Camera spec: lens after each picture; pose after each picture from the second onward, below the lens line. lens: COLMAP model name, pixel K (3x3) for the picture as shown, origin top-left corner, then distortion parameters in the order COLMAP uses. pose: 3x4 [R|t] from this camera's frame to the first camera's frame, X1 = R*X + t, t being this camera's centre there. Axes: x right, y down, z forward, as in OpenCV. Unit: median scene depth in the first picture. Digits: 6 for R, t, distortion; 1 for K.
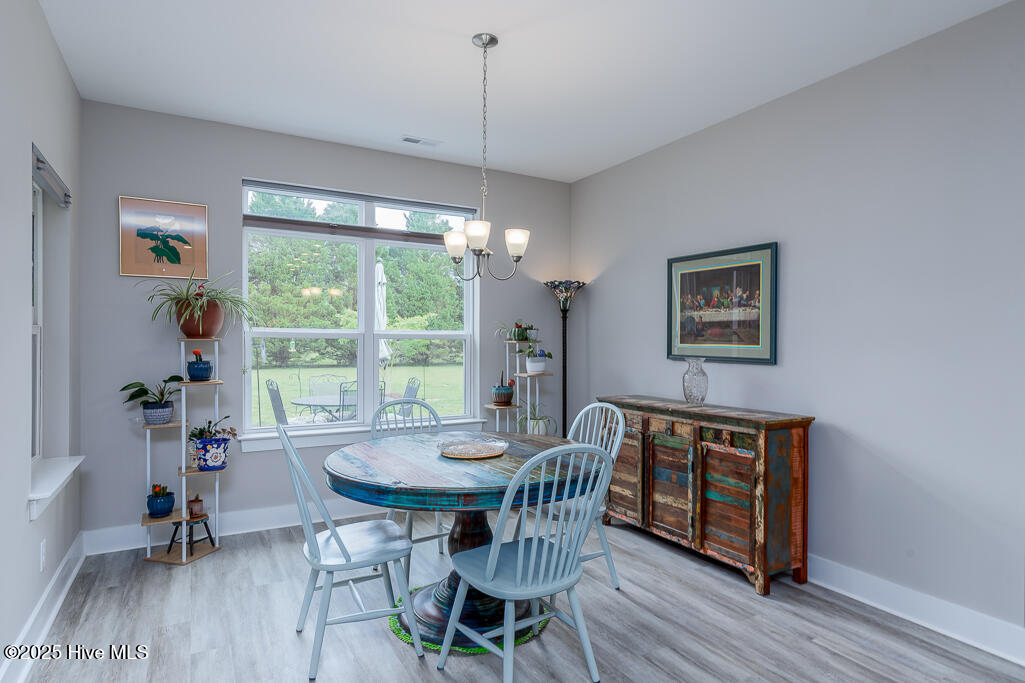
lens RADIAL K [[581.3, 0, 512.5], [0, 581.3, 341.5], [0, 0, 1]] dist [-0.000679, -0.000060]
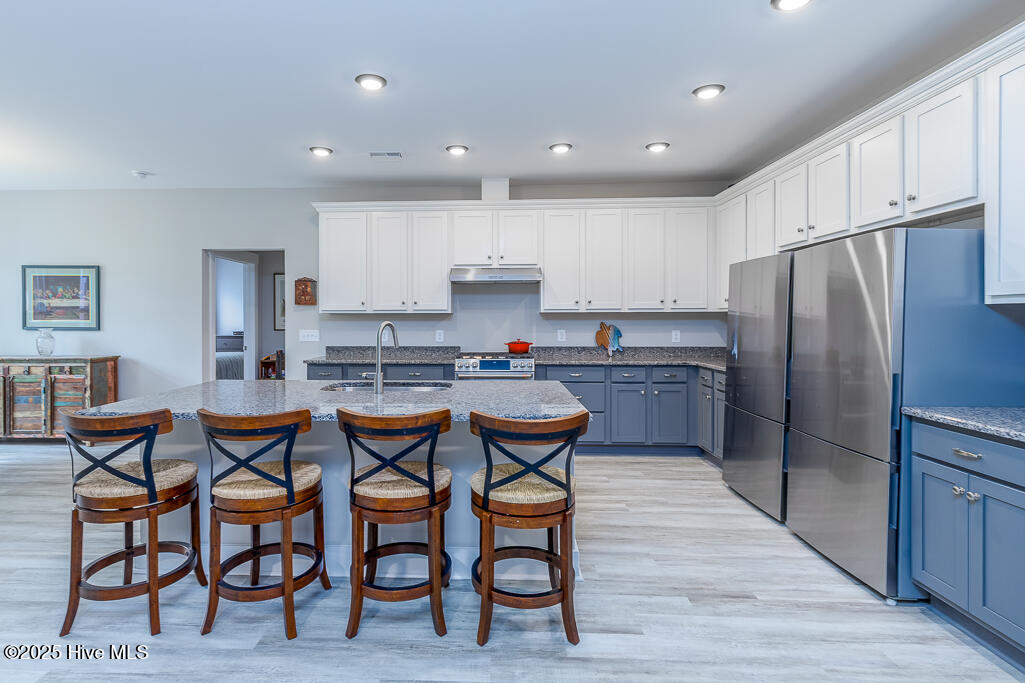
lens RADIAL K [[535.5, 0, 510.8], [0, 535.5, 321.8], [0, 0, 1]] dist [-0.000291, 0.000311]
pose [[0.521508, -0.012693, 0.853152, -0.327831], [0.002548, 0.999908, 0.013319, -0.008018], [-0.853242, -0.004772, 0.521493, -1.028851]]
